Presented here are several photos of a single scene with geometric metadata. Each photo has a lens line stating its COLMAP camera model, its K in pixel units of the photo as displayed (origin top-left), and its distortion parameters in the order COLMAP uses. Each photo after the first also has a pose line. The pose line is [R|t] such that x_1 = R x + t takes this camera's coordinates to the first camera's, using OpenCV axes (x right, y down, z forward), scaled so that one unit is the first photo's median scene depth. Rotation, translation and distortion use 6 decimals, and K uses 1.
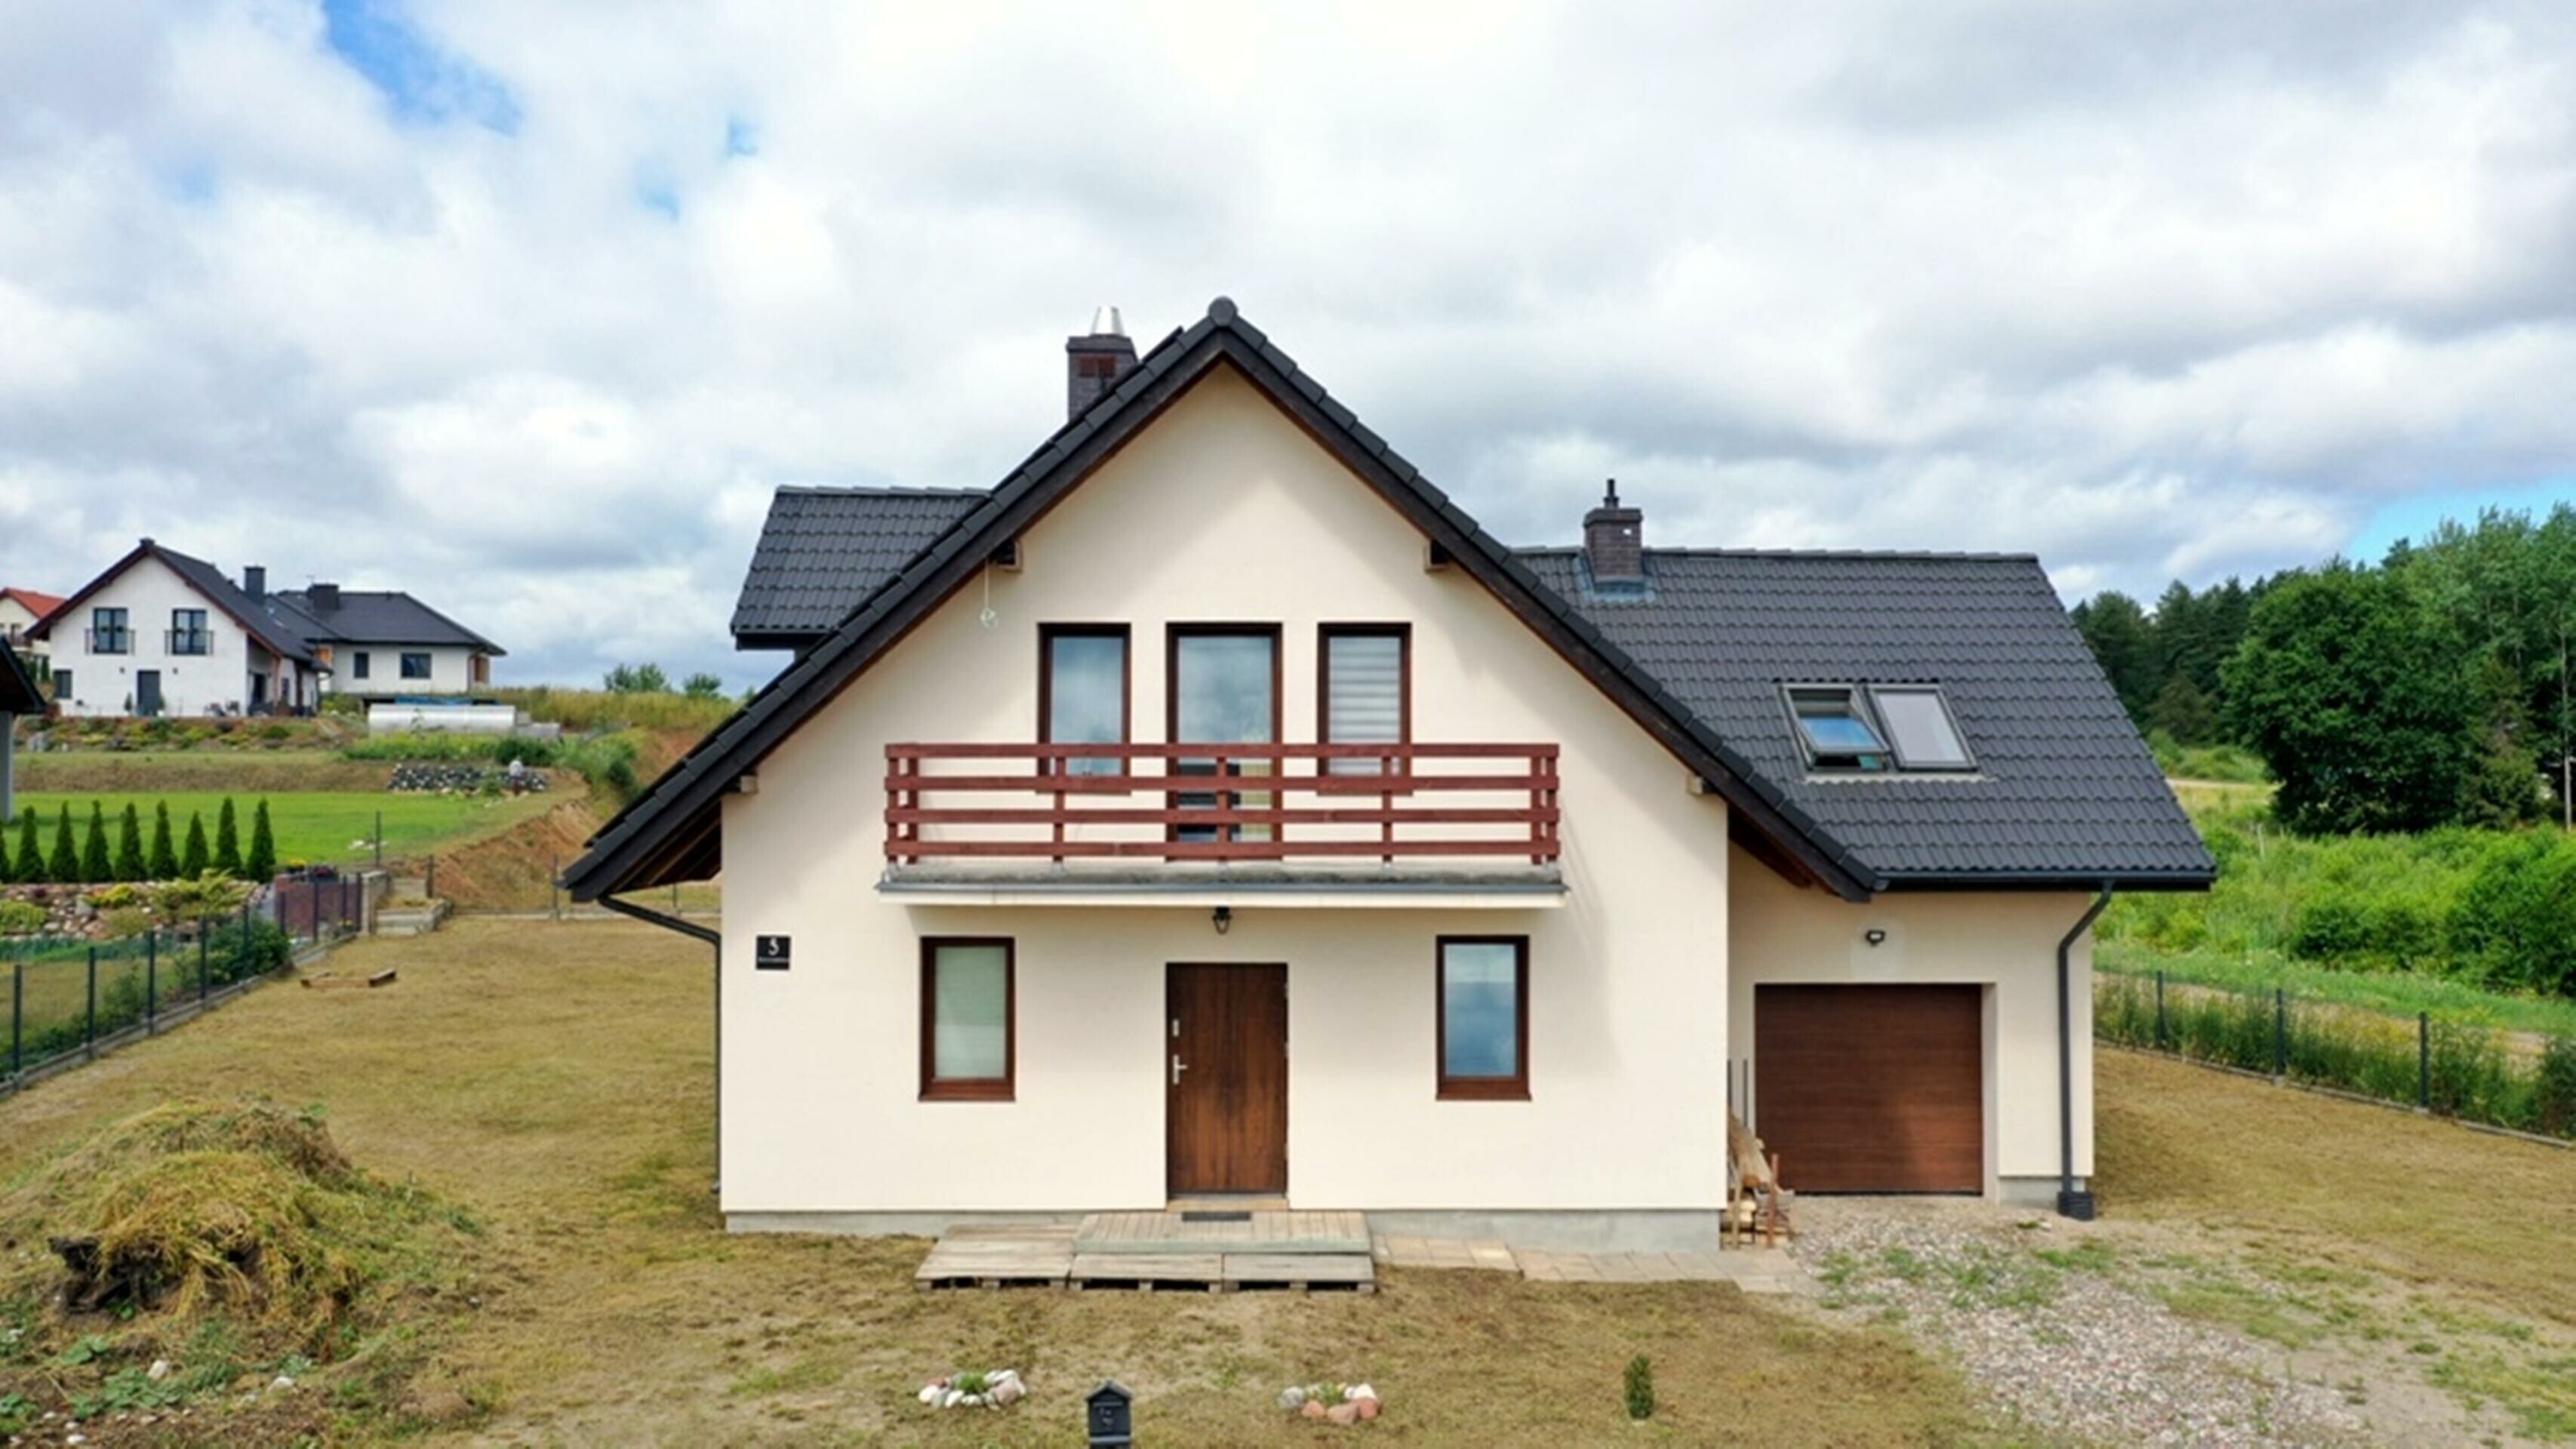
lens RADIAL K [[2025.7, 0, 1374.0], [0, 2025.7, 729.6], [0, 0, 1]] dist [0.007902, -0.011245]
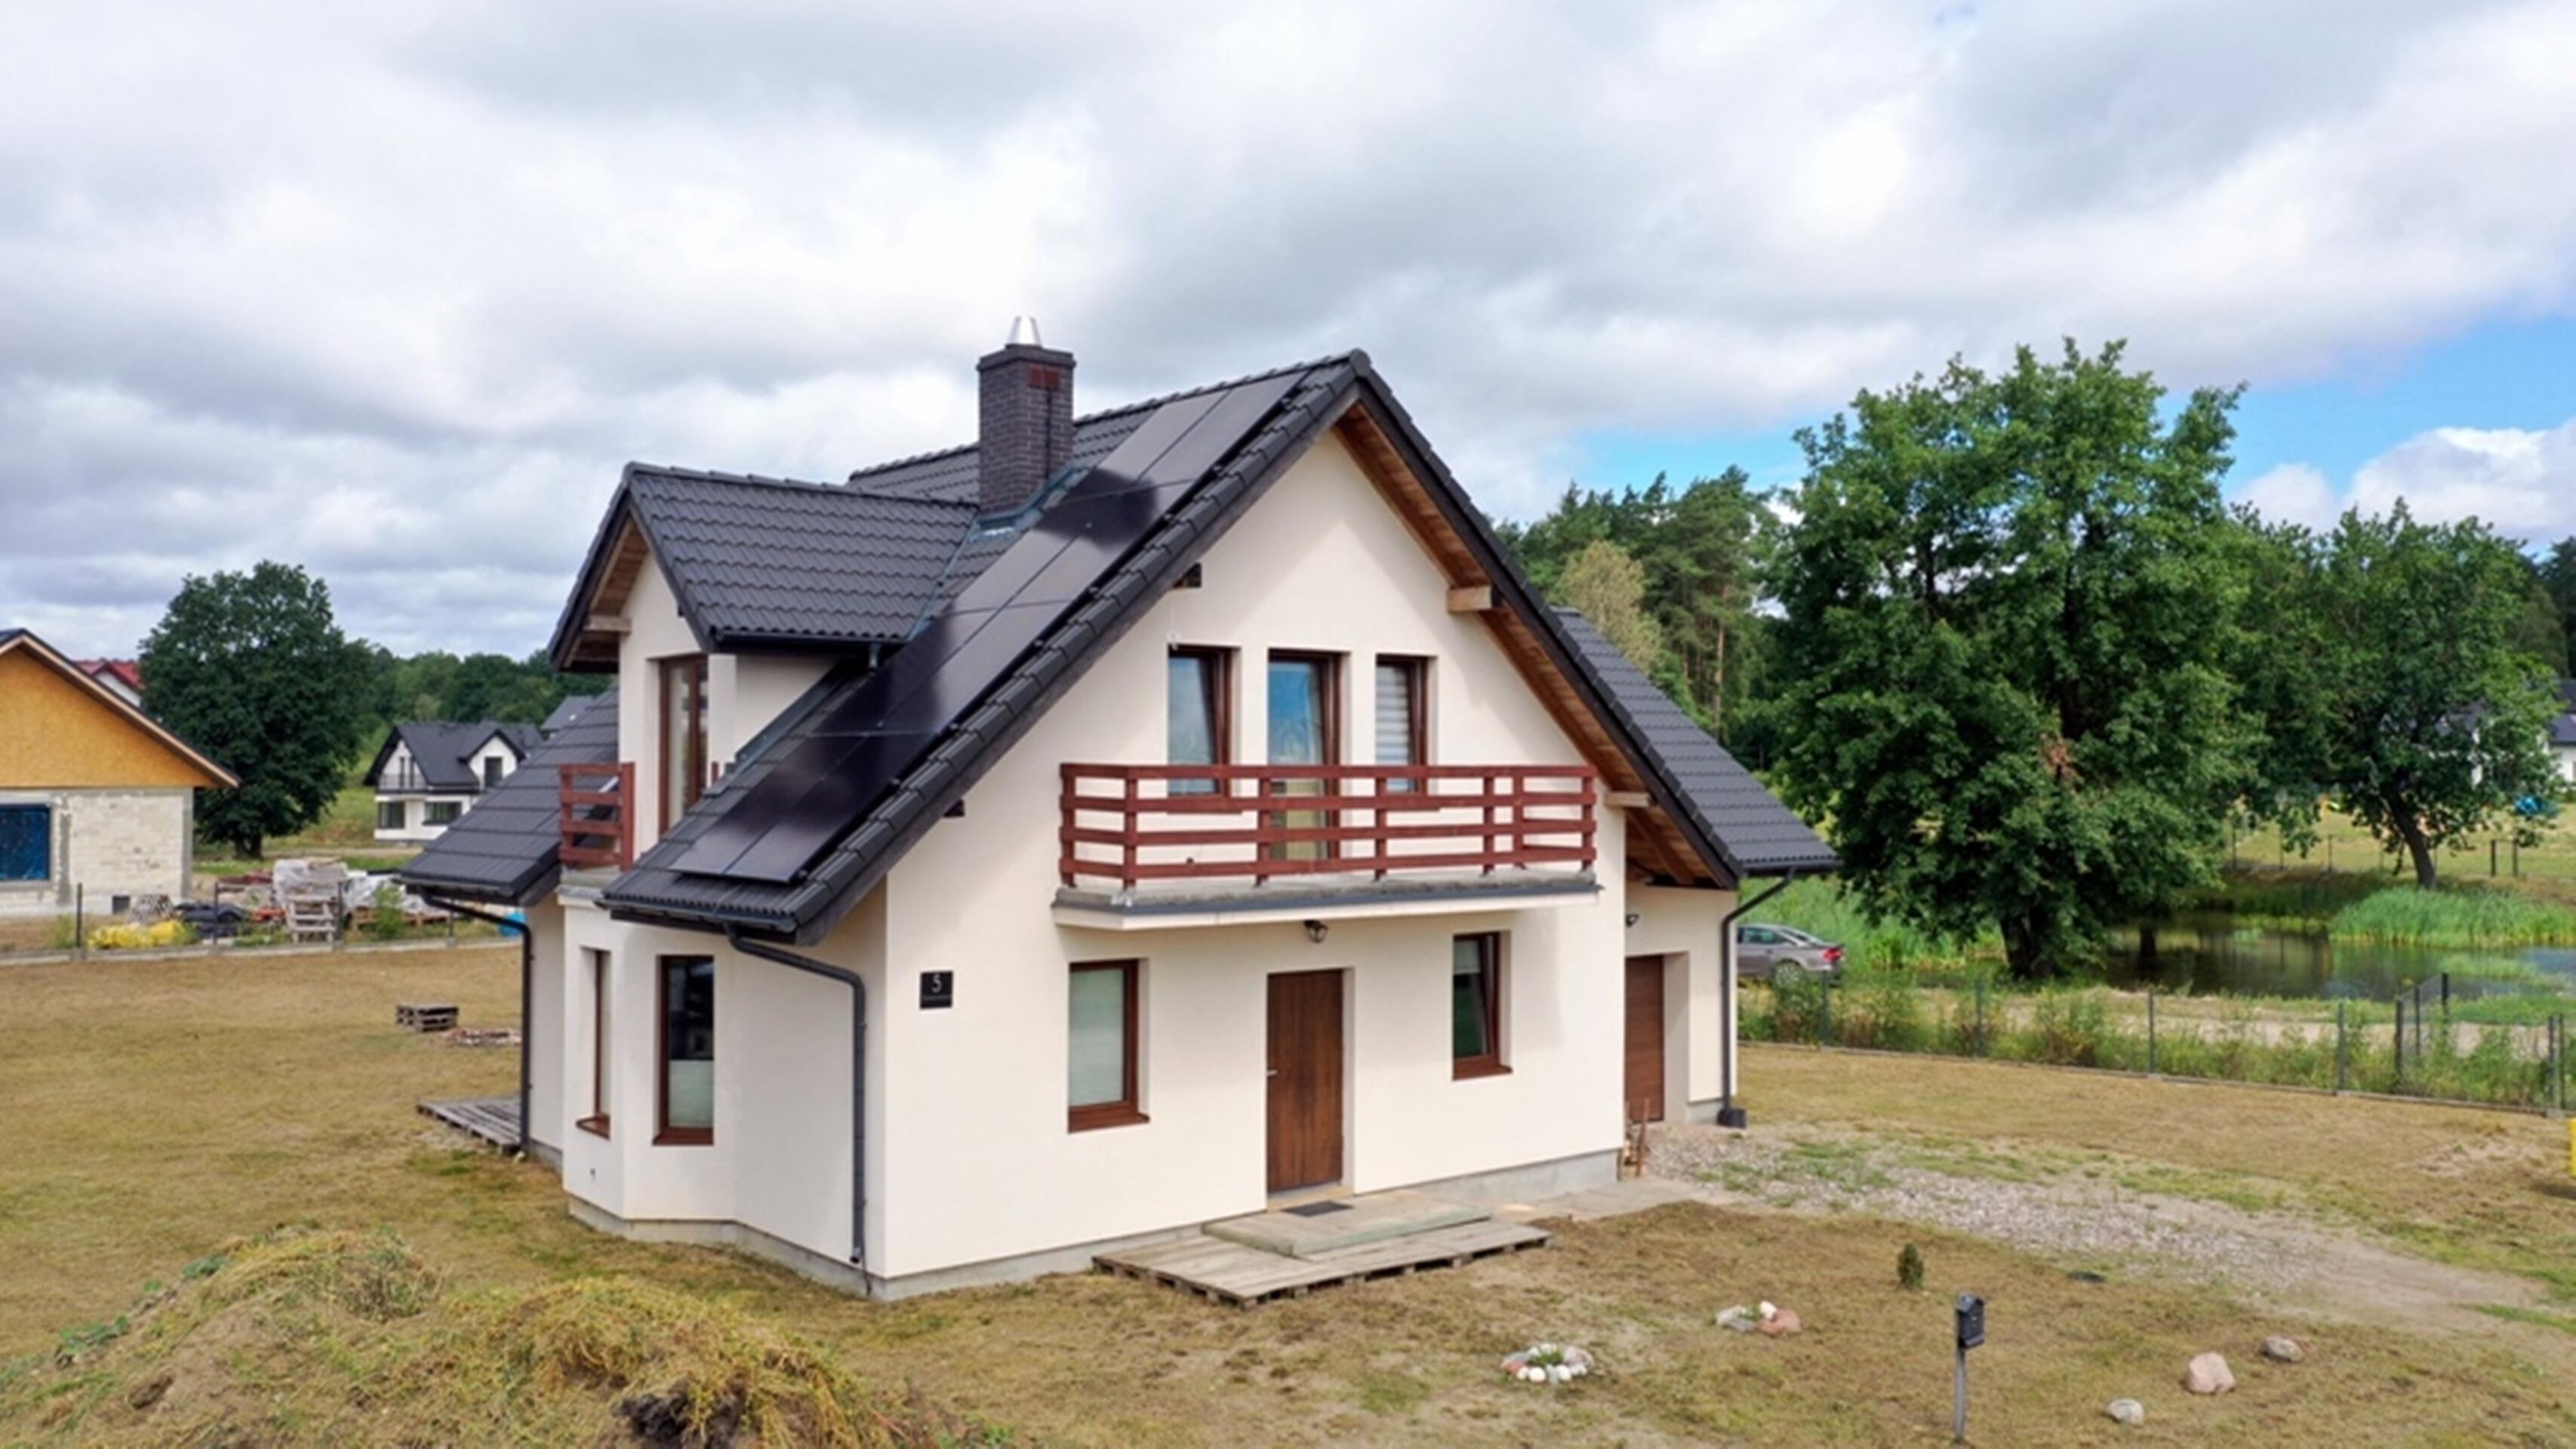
lens RADIAL K [[2025.7, 0, 1308.9], [0, 2025.7, 736.0], [0, 0, 1]] dist [0.007902, -0.011245]
pose [[0.776228, 0.010976, 0.630357, -0.740828], [-0.013685, 0.999906, -0.000559, -0.007017], [-0.630304, -0.008193, 0.776305, 0.176813]]
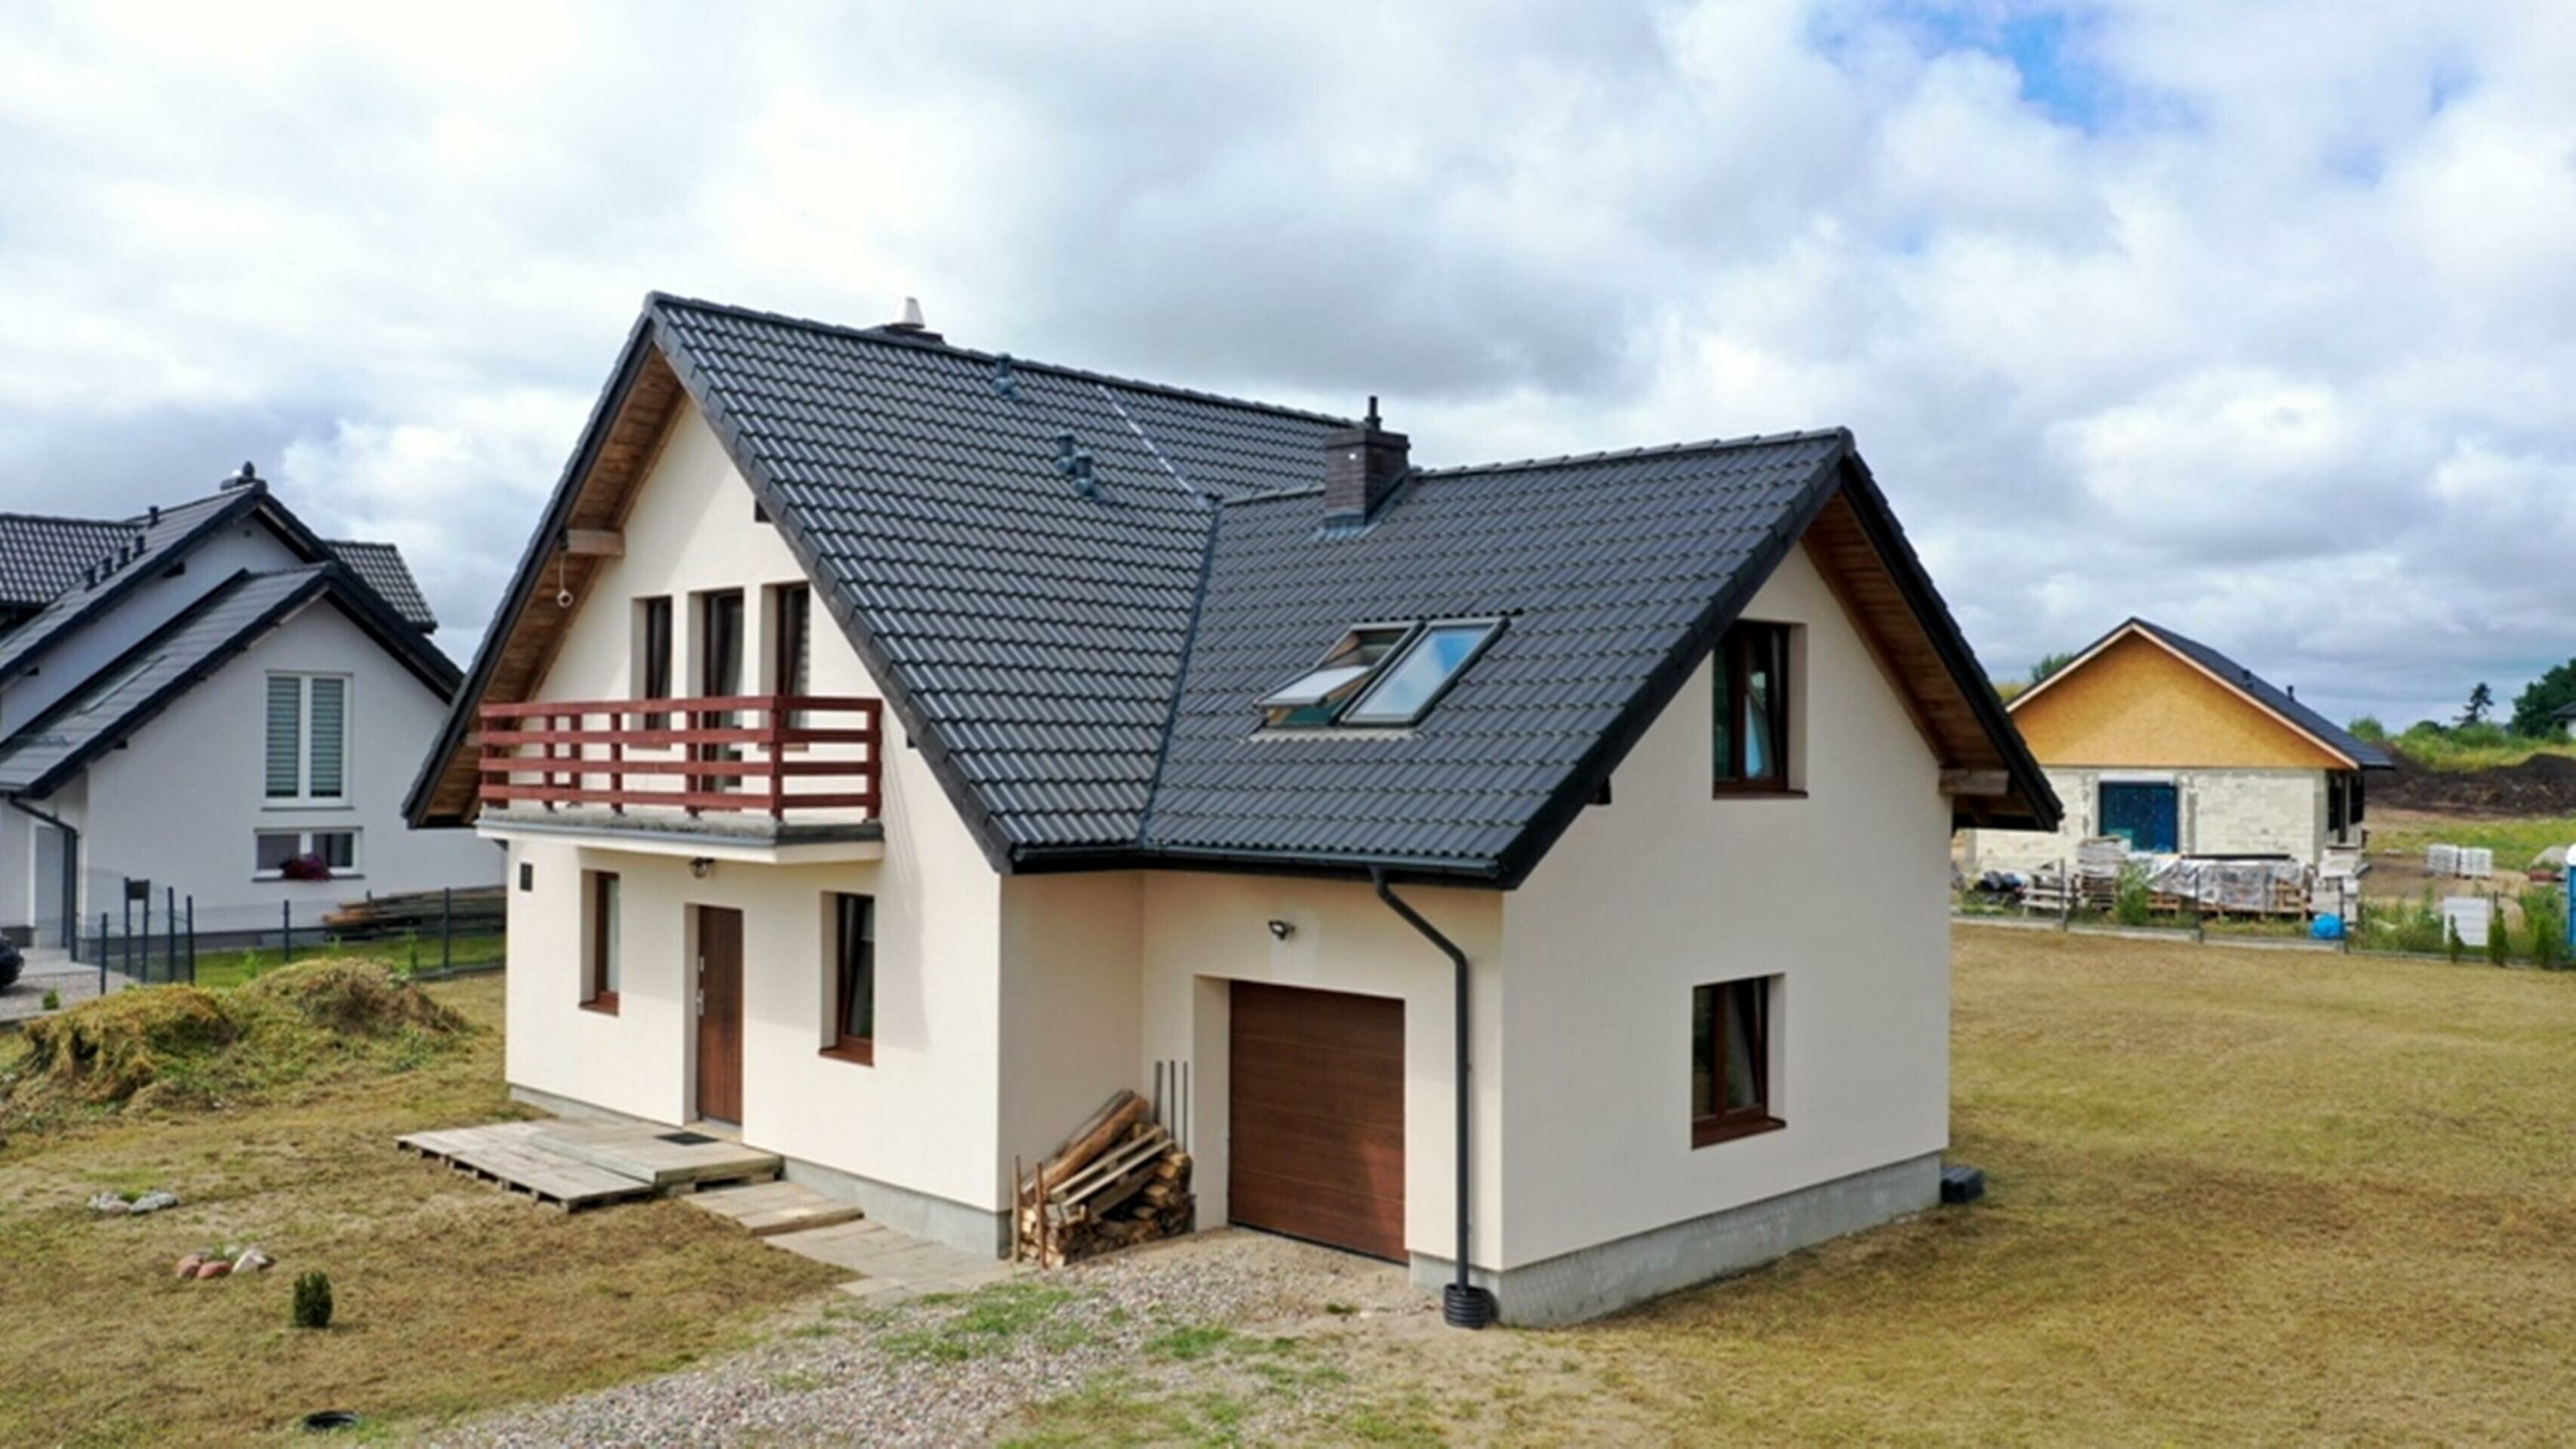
lens RADIAL K [[2025.7, 0, 1281.9], [0, 2025.7, 711.4], [0, 0, 1]] dist [0.007902, -0.011245]
pose [[0.699900, -0.010379, -0.714165, 0.905729], [0.006121, 0.999945, -0.008533, 0.023393], [0.714215, 0.001601, 0.699925, 0.462727]]
